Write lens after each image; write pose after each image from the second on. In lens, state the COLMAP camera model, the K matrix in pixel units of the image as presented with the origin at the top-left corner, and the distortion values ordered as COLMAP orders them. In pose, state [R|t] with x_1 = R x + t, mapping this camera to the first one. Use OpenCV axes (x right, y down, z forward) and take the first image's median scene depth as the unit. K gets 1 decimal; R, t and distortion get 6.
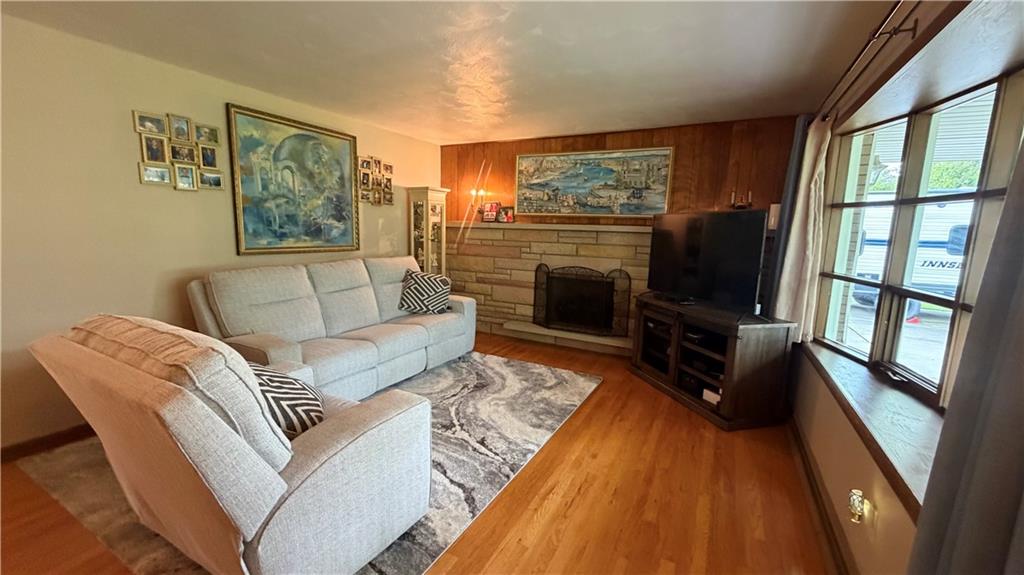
lens RADIAL K [[406.7, 0, 508.0], [0, 406.7, 288.6], [0, 0, 1]] dist [-0.003432, 0.000596]
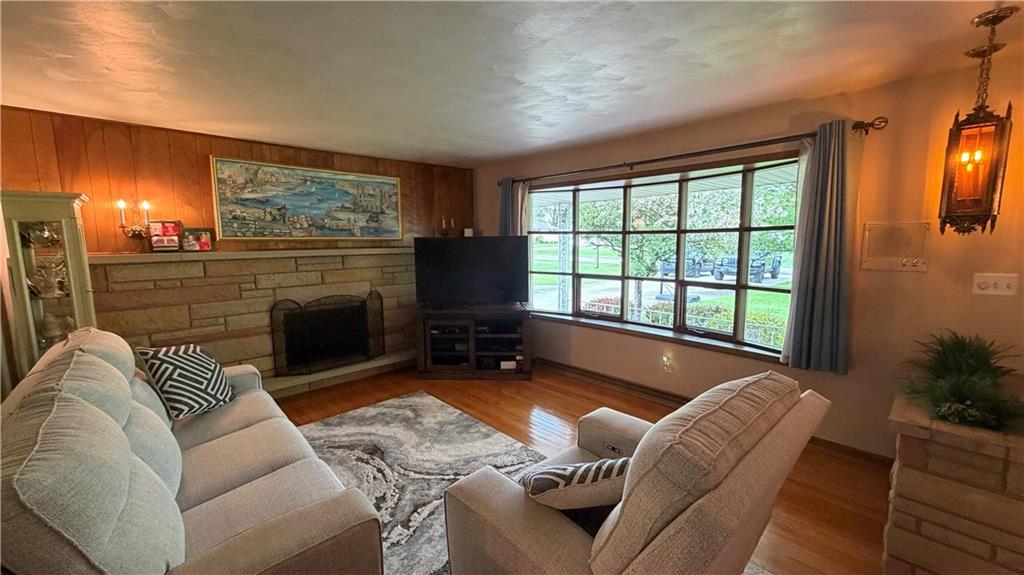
lens RADIAL K [[406.7, 0, 508.0], [0, 406.7, 288.0], [0, 0, 1]] dist [-0.003432, 0.000596]
pose [[0.322011, -0.144653, 0.935620, -0.575928], [0.159085, 0.982474, 0.097145, -0.100846], [-0.933274, 0.117561, 0.339380, 0.341793]]
